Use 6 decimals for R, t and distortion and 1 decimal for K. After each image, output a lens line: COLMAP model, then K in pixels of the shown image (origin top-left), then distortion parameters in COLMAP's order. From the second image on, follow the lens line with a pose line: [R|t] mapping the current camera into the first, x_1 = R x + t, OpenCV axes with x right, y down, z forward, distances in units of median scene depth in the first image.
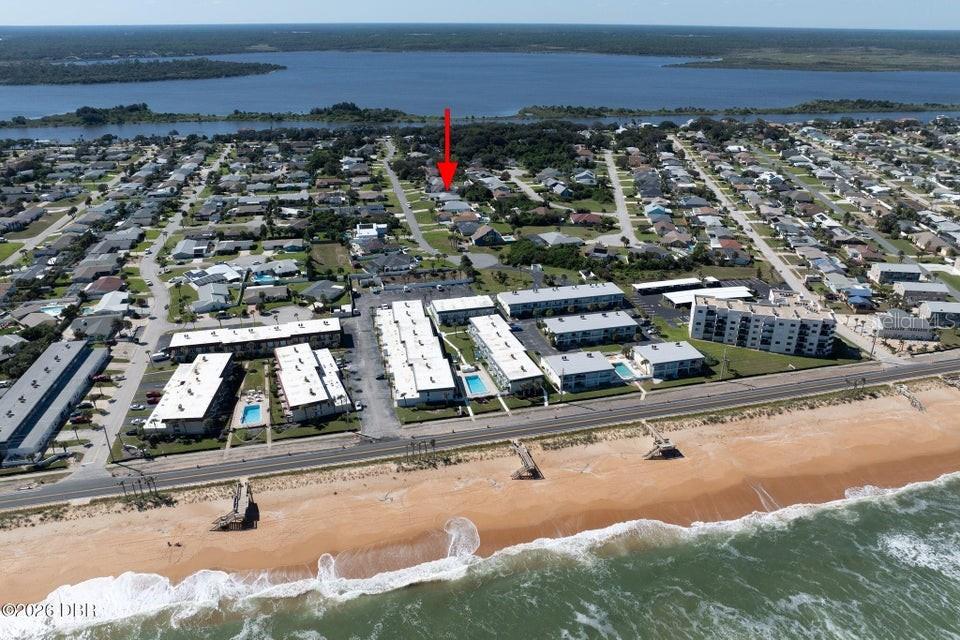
lens RADIAL K [[794.6, 0, 480.0], [0, 794.6, 320.0], [0, 0, 1]] dist [-0.017027, -0.019009]
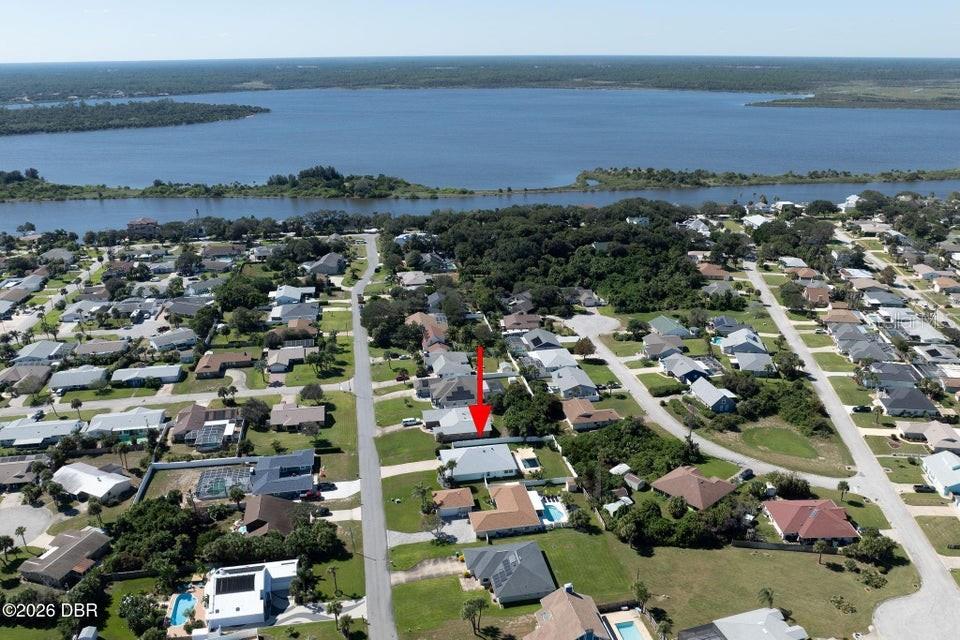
lens RADIAL K [[794.6, 0, 480.0], [0, 794.6, 320.0], [0, 0, 1]] dist [-0.017027, -0.019009]
pose [[0.999378, 0.002174, -0.035210, -0.010080], [-0.003541, 0.999241, -0.038799, -0.123205], [0.035099, 0.038899, 0.998627, 0.348522]]
